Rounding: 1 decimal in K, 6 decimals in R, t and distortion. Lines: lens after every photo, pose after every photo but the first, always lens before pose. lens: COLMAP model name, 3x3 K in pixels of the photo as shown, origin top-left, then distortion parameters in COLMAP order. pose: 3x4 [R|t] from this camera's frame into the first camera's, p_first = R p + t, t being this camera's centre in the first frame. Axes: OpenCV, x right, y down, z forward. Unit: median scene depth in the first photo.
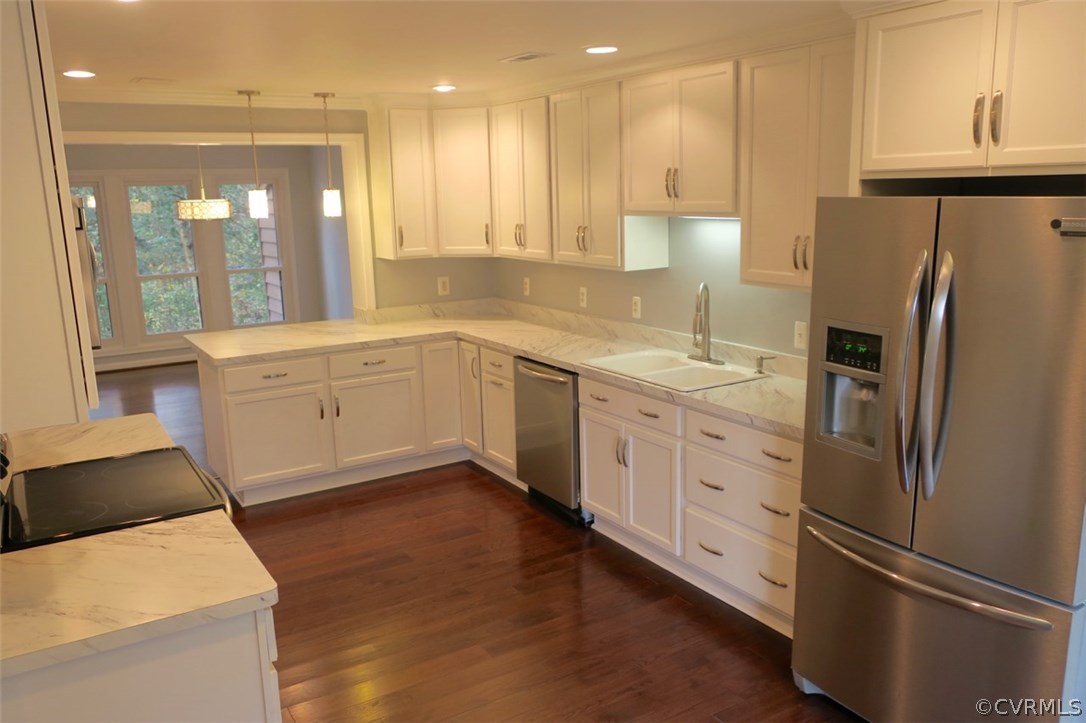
lens RADIAL K [[849.6, 0, 543.0], [0, 849.6, 361.5], [0, 0, 1]] dist [-0.005123, 0.000239]
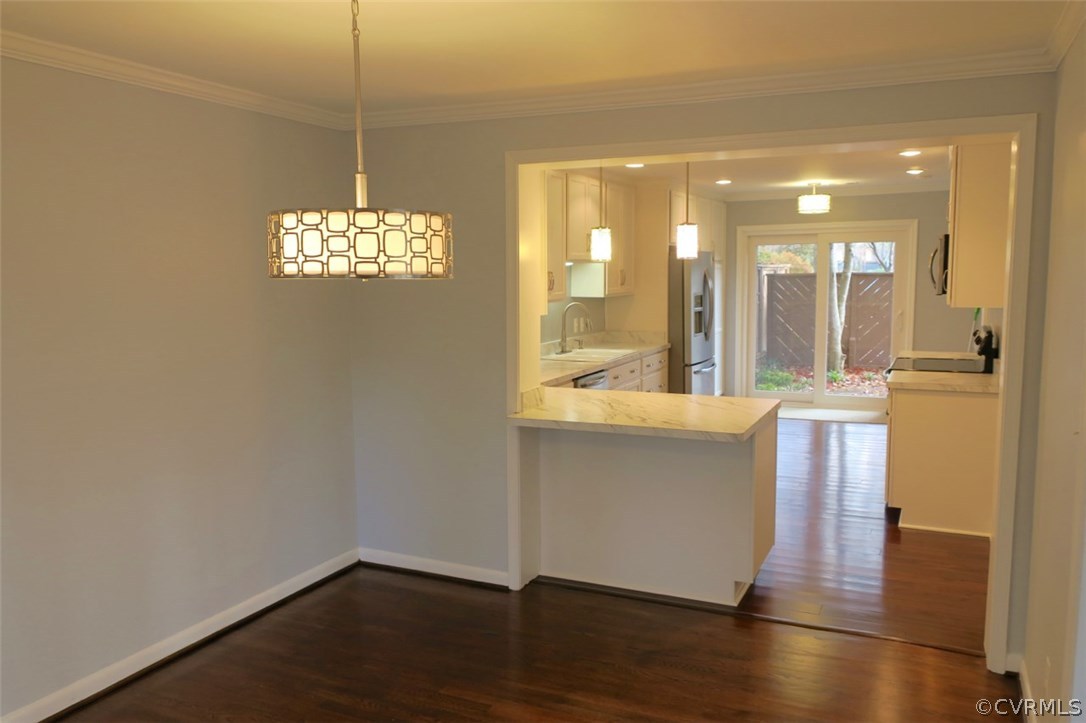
lens RADIAL K [[849.6, 0, 543.0], [0, 849.6, 361.5], [0, 0, 1]] dist [-0.005123, 0.000239]
pose [[-0.541774, -0.067689, 0.837794, -1.066896], [0.189773, 0.961164, 0.200376, -0.295665], [-0.818821, 0.267549, -0.507888, 1.738257]]
